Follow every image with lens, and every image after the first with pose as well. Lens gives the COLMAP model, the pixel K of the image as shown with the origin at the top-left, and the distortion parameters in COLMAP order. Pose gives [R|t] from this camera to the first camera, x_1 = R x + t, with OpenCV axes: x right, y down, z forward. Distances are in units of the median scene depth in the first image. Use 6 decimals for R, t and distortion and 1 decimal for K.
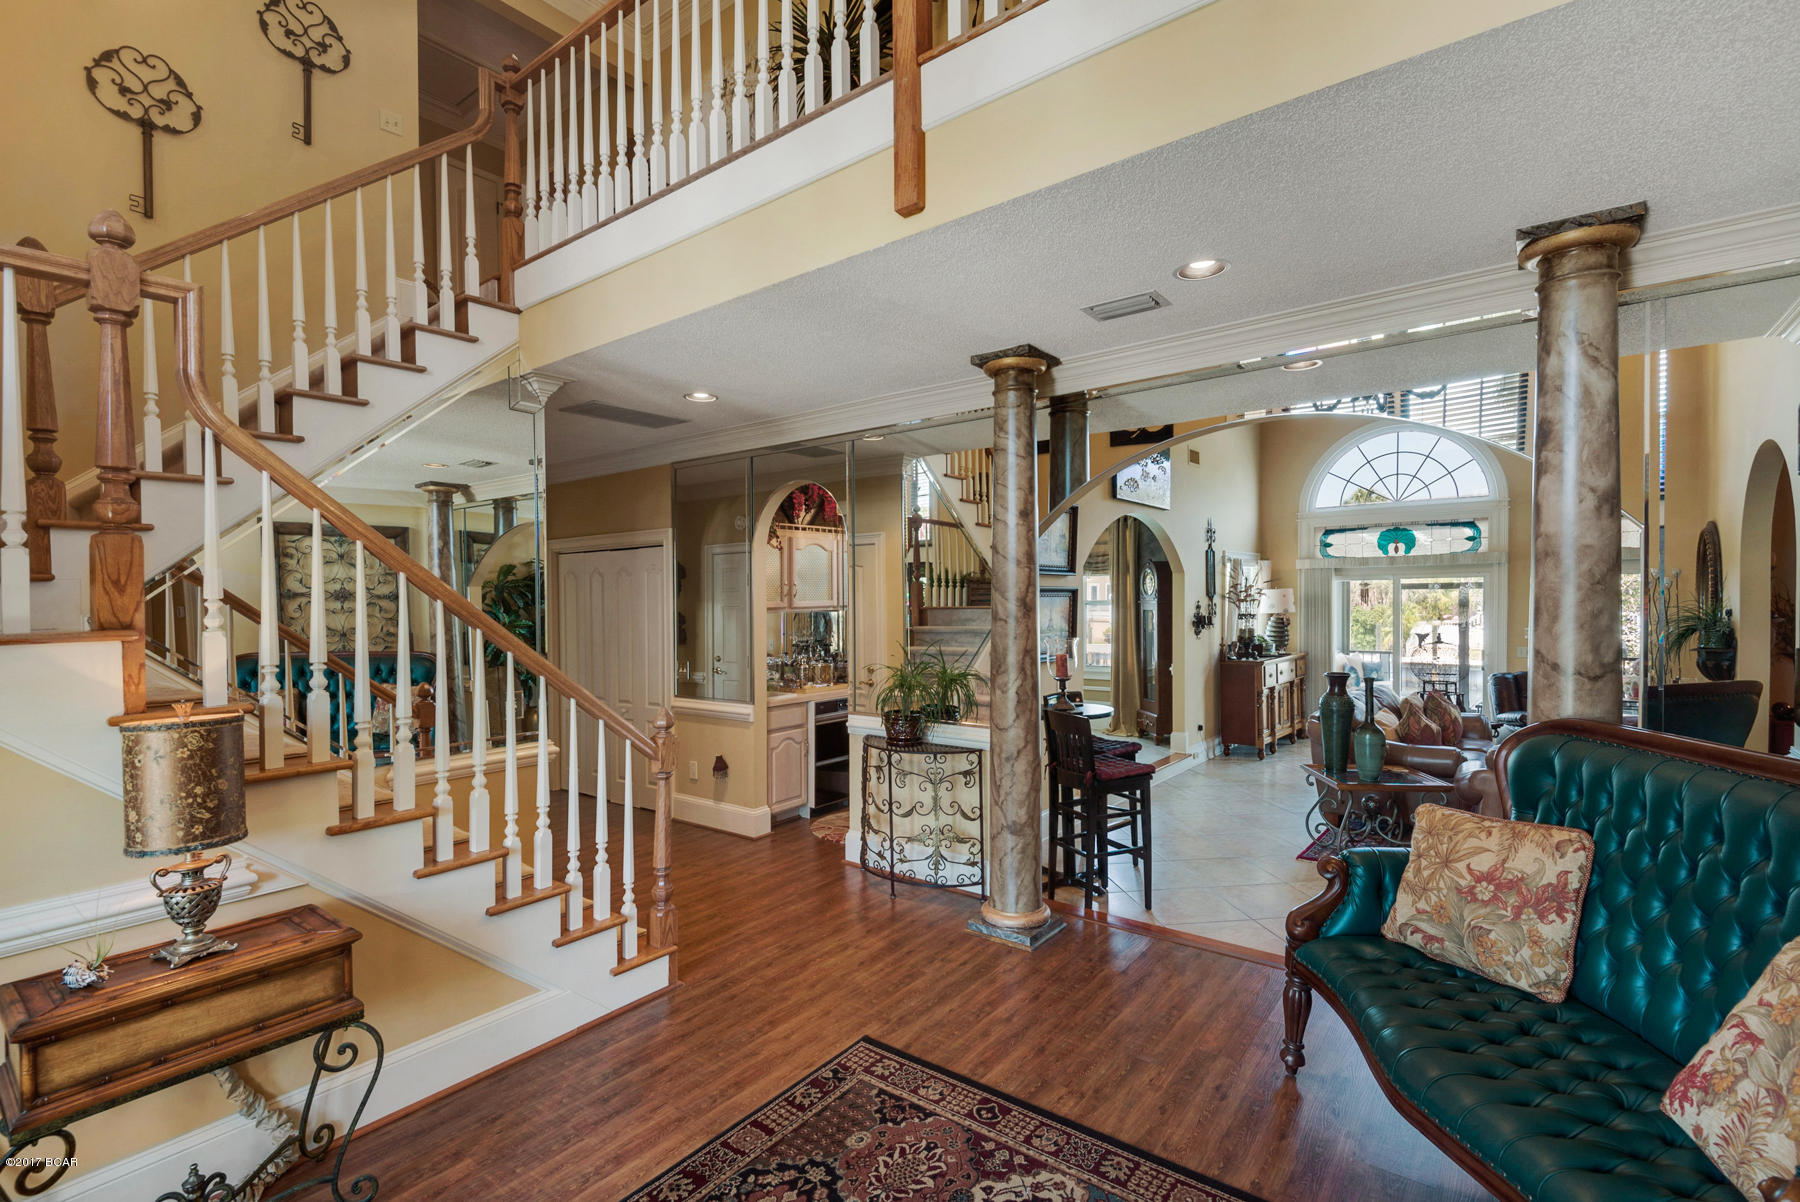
lens RADIAL K [[820.8, 0, 898.5], [0, 820.8, 589.2], [0, 0, 1]] dist [0.020841, -0.013212]
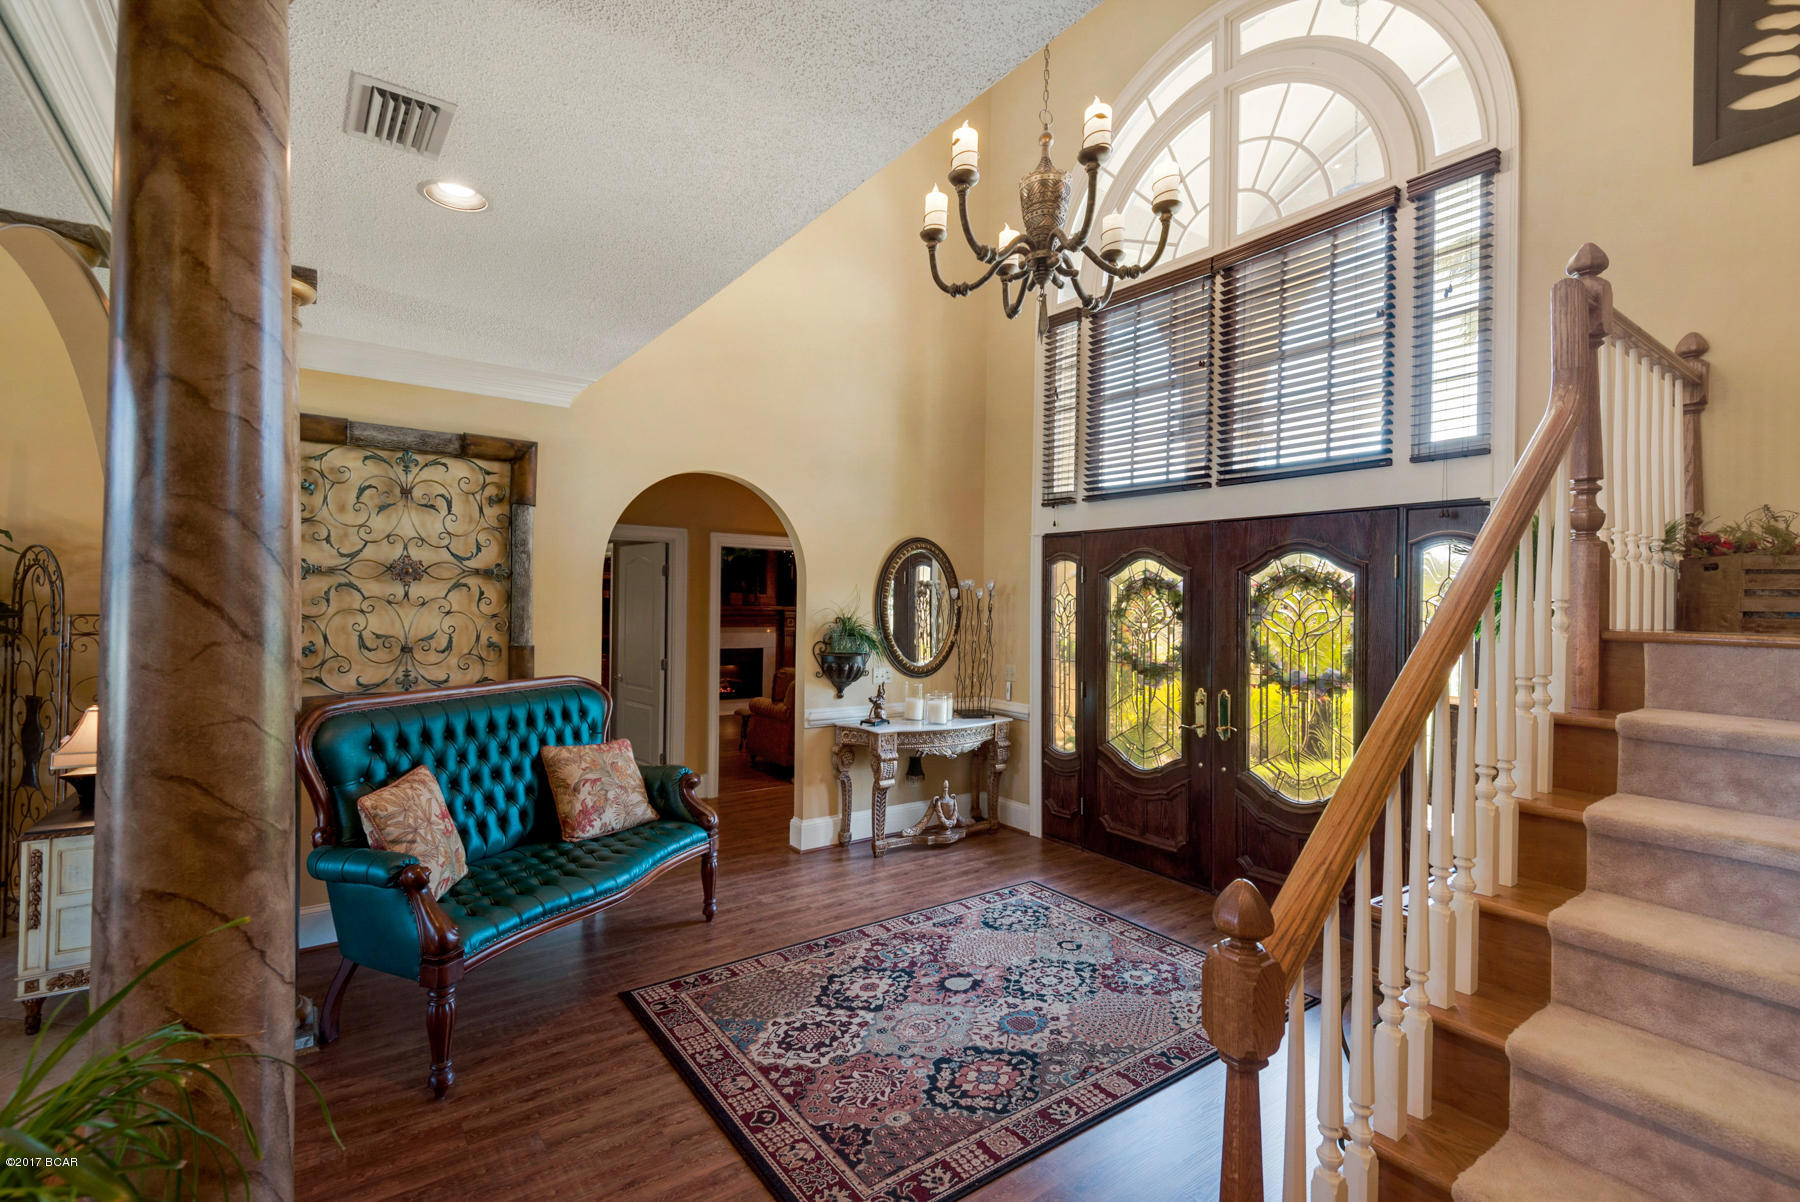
lens RADIAL K [[820.8, 0, 895.1], [0, 820.8, 596.1], [0, 0, 1]] dist [0.020841, -0.013212]
pose [[-0.958685, 0.001763, 0.284465, -0.283896], [-0.003810, 0.999812, -0.019037, 0.019315], [-0.284445, -0.019334, -0.958497, 1.665157]]
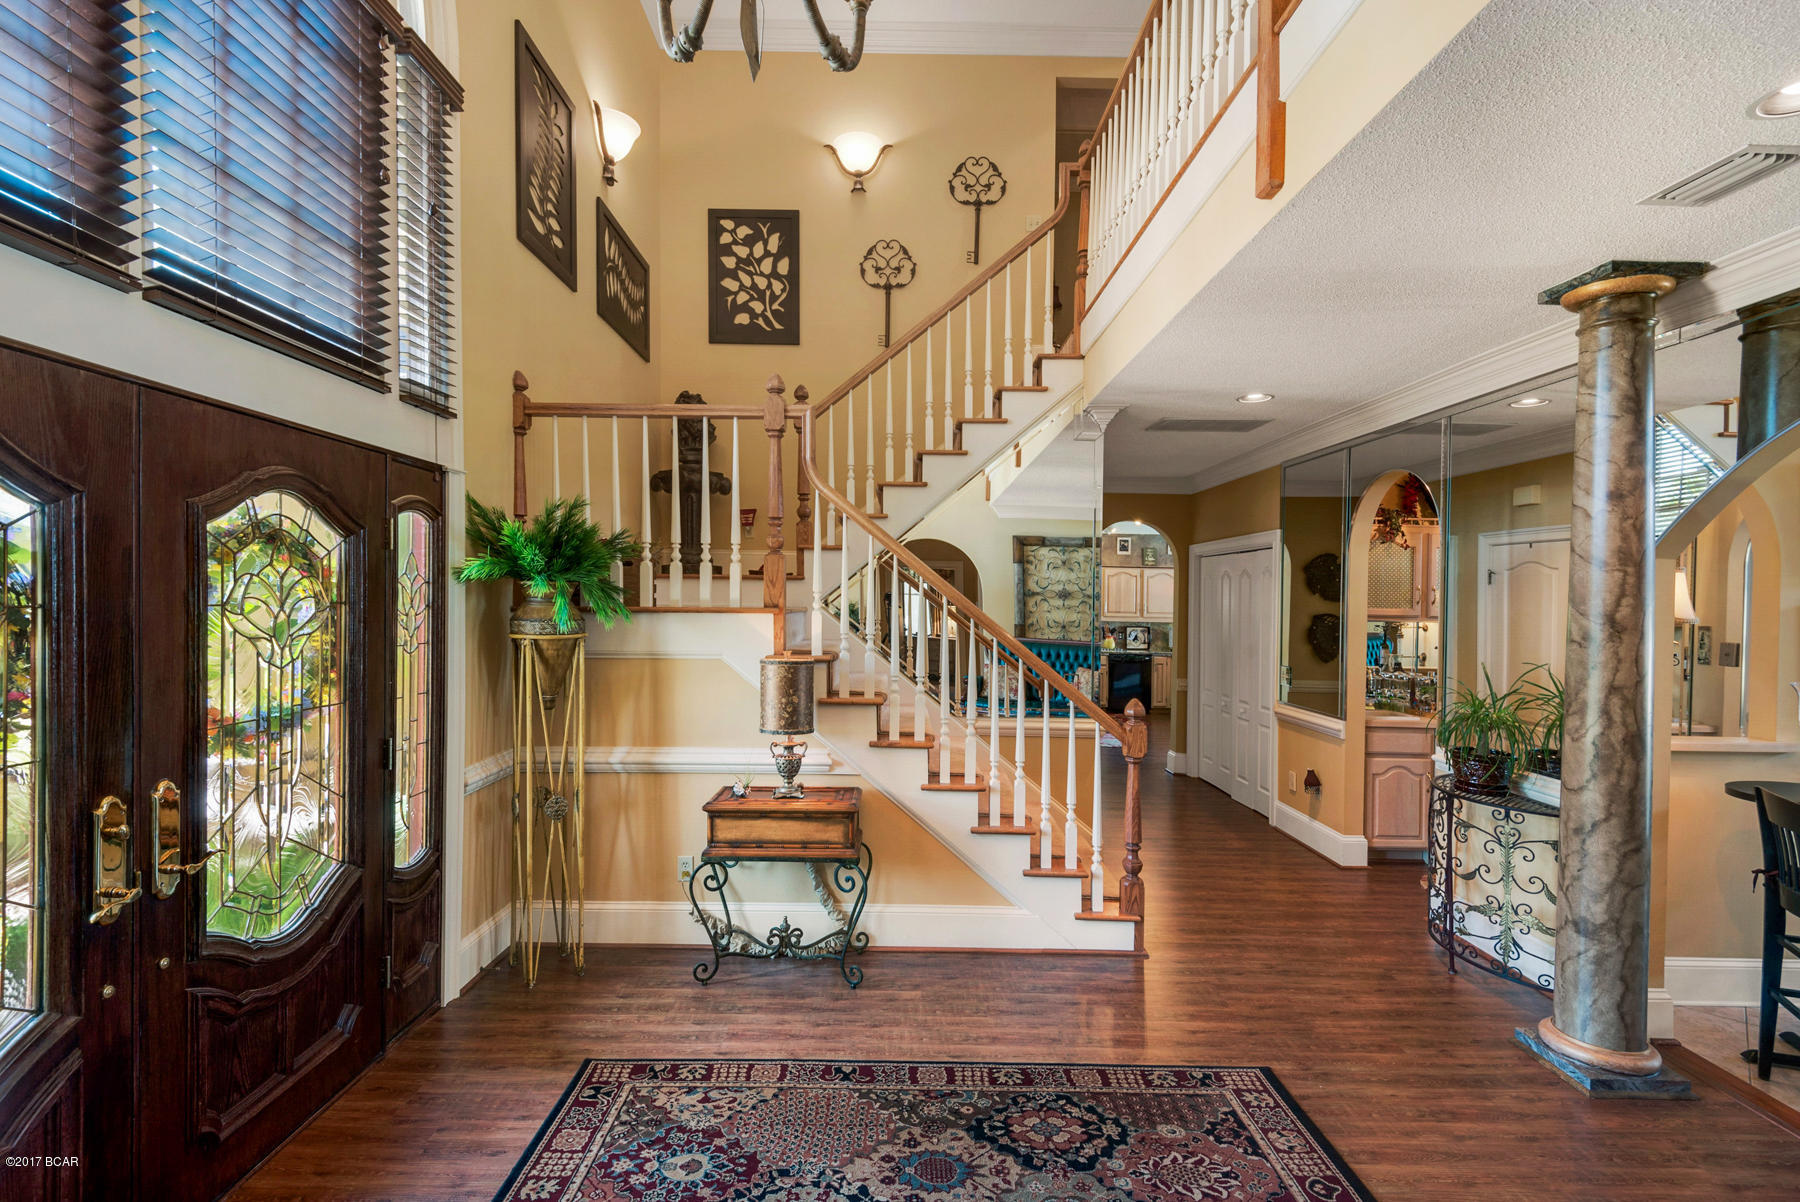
lens RADIAL K [[820.8, 0, 890.8], [0, 820.8, 595.3], [0, 0, 1]] dist [0.020841, -0.013212]
pose [[0.611365, 0.022648, -0.791024, 0.442504], [-0.017888, 0.999730, 0.014799, -0.006135], [0.791146, 0.005102, 0.611606, 0.077298]]
